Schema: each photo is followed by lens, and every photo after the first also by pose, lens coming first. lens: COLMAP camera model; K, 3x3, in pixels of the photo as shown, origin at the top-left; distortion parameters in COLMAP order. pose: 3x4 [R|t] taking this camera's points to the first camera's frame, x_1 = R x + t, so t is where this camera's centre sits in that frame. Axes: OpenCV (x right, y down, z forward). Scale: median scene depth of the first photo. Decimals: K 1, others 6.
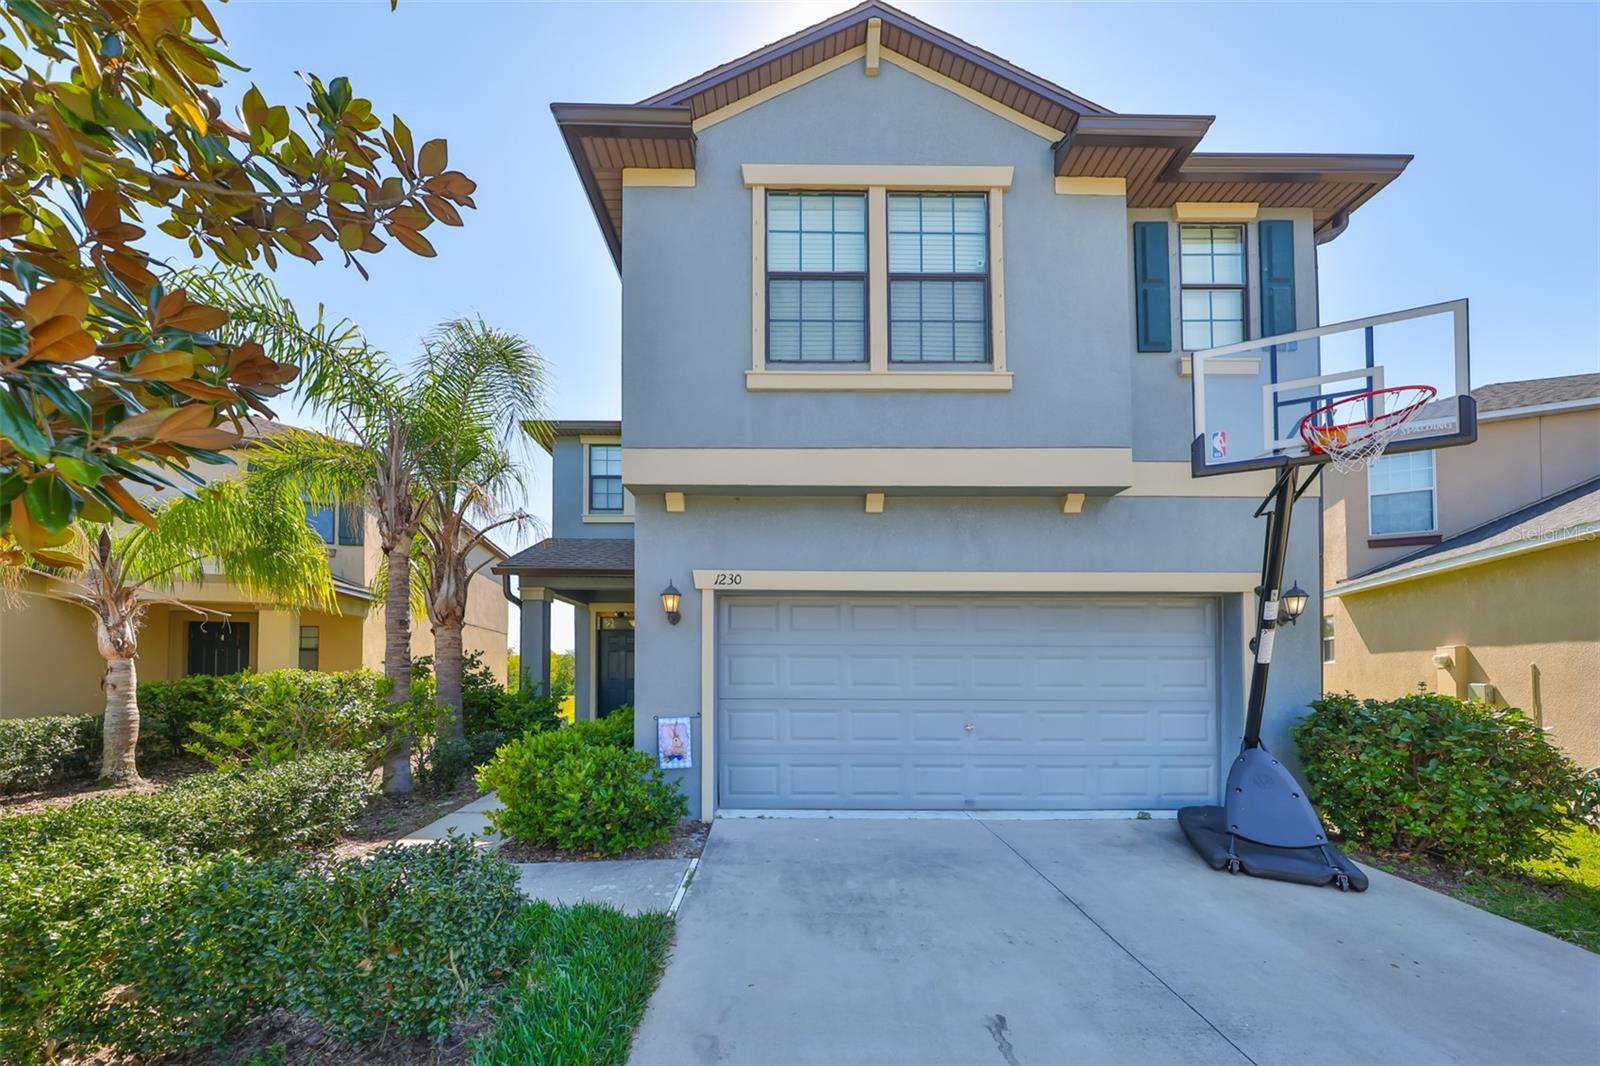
lens RADIAL K [[495.7, 0, 778.4], [0, 495.7, 655.2], [0, 0, 1]] dist [-0.001577, -0.000302]
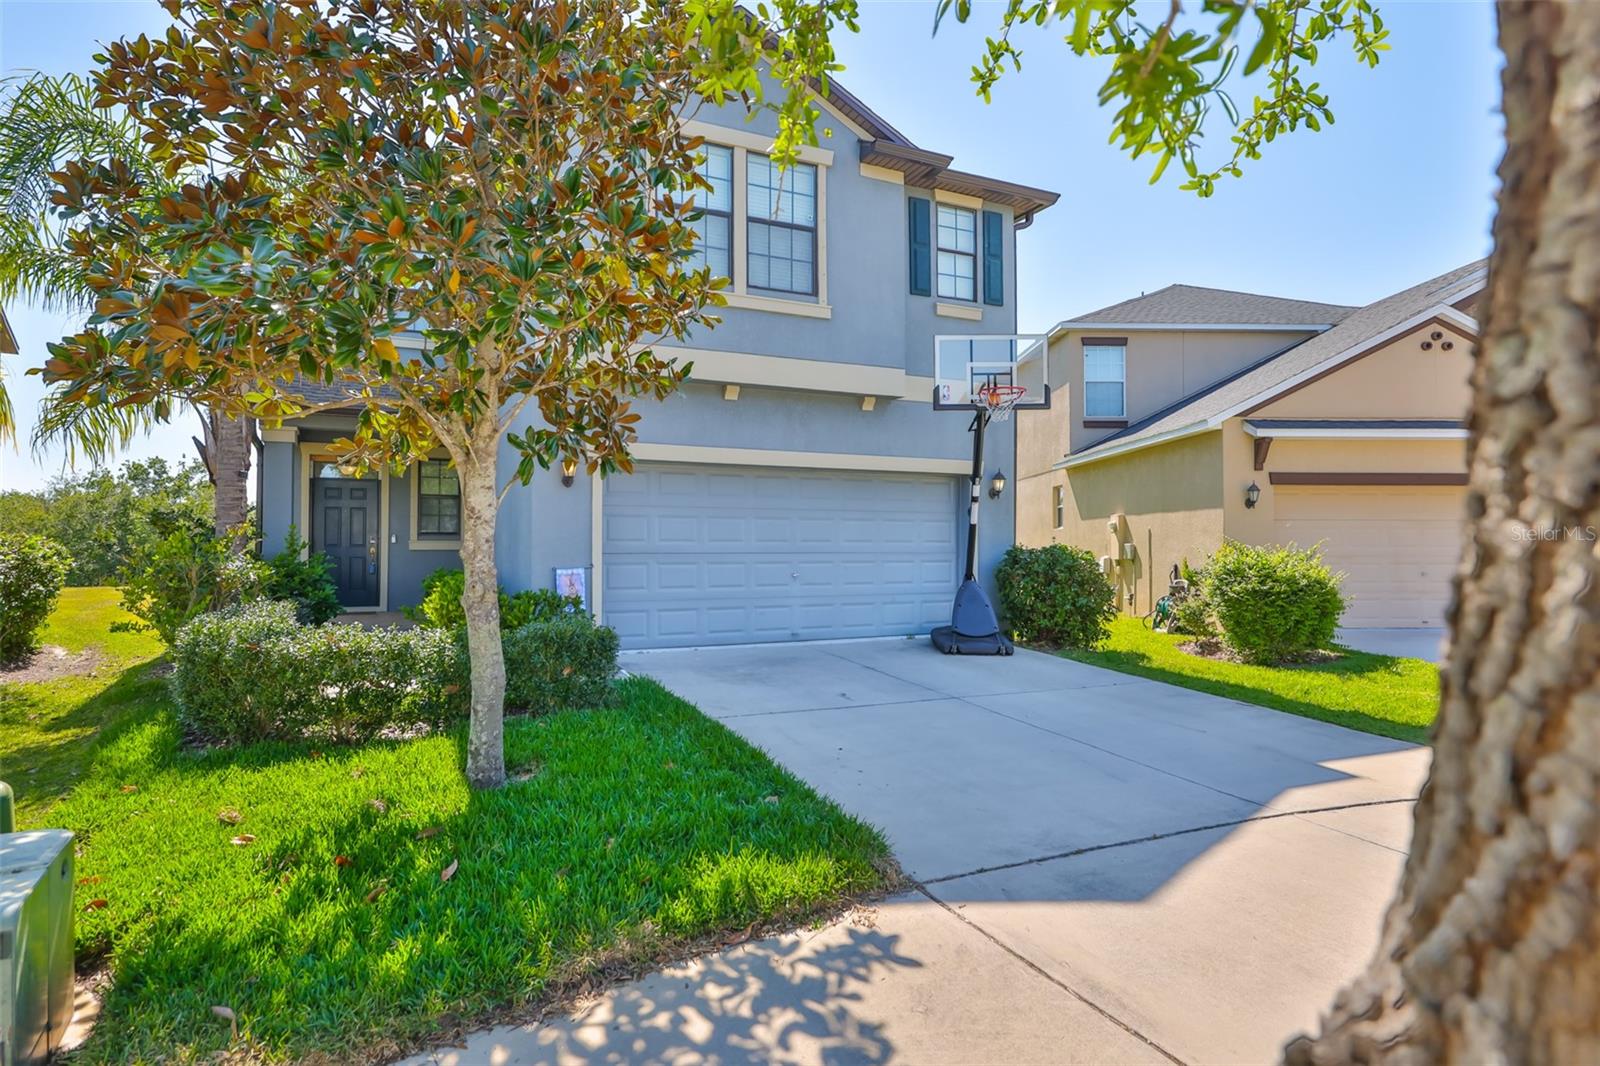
lens RADIAL K [[802.4, 0, 767.4], [0, 802.4, 525.1], [0, 0, 1]] dist [0.000291, -0.000183]
pose [[0.906187, 0.006454, 0.422828, -0.568039], [-0.009083, 0.999950, 0.004204, 0.012715], [-0.422780, -0.007650, 0.906200, -0.853500]]
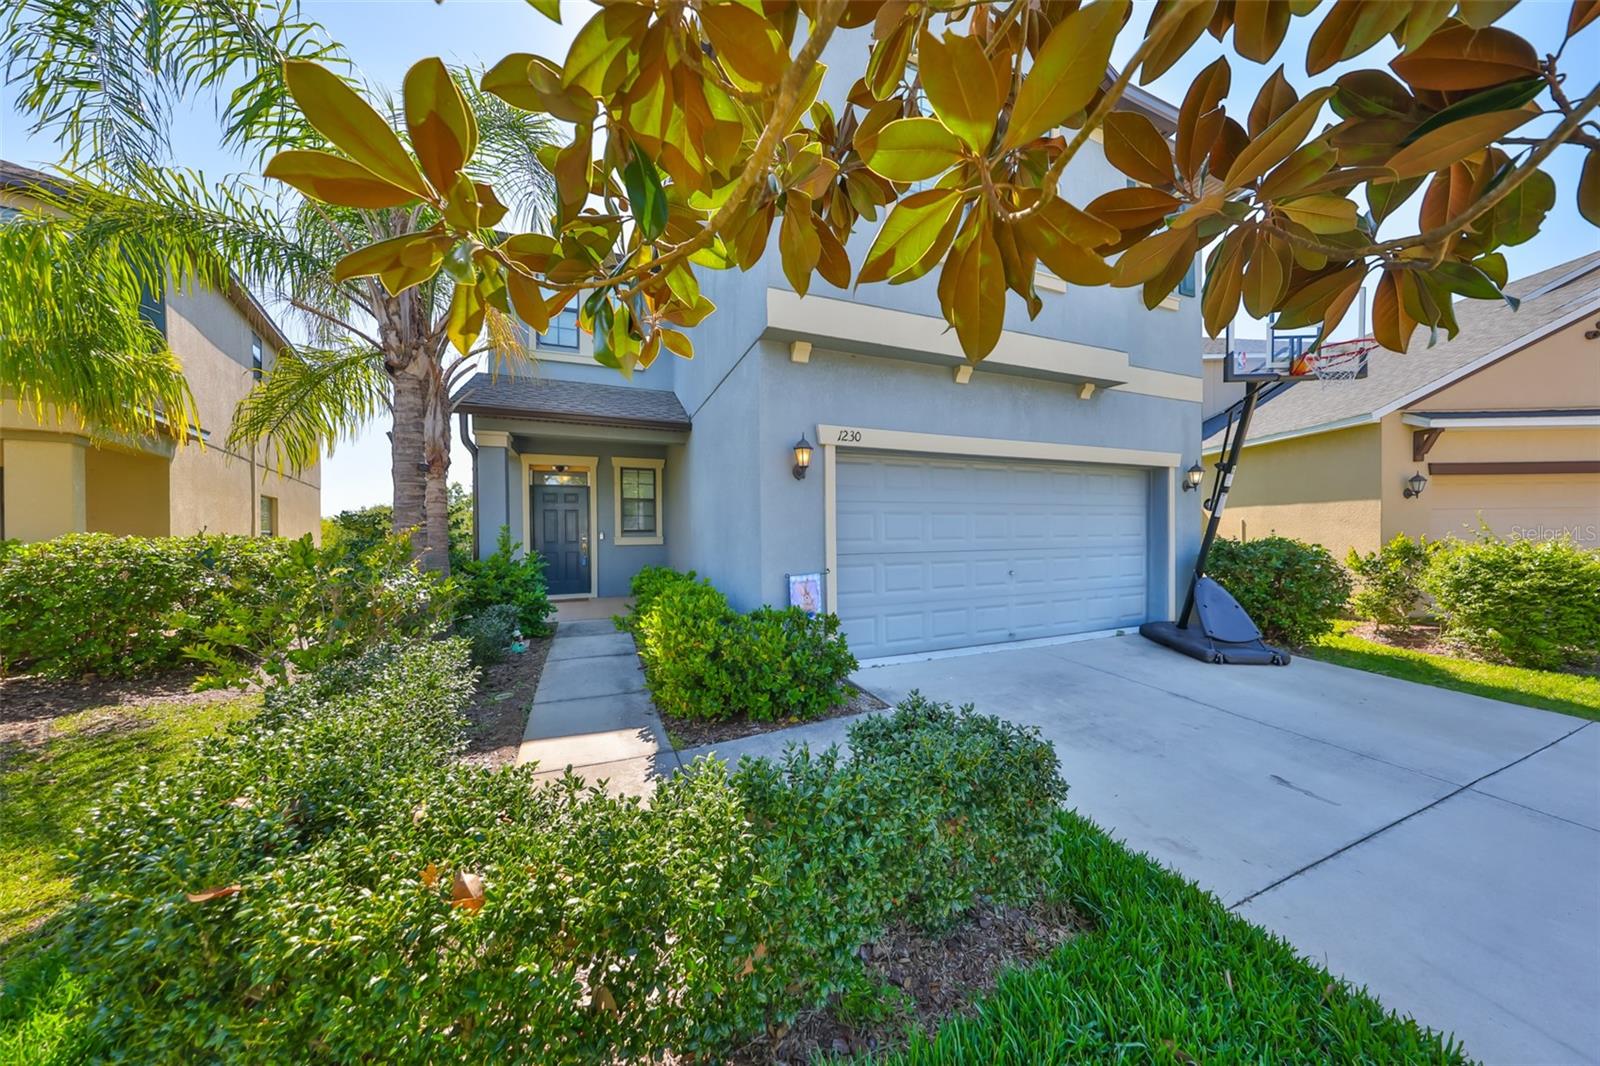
lens RADIAL K [[495.7, 0, 794.3], [0, 495.7, 530.3], [0, 0, 1]] dist [-0.001577, -0.000302]
pose [[0.930920, -0.012352, 0.365014, -0.570197], [0.003666, 0.999694, 0.024479, 0.013921], [-0.365205, -0.021450, 0.930680, 0.096862]]
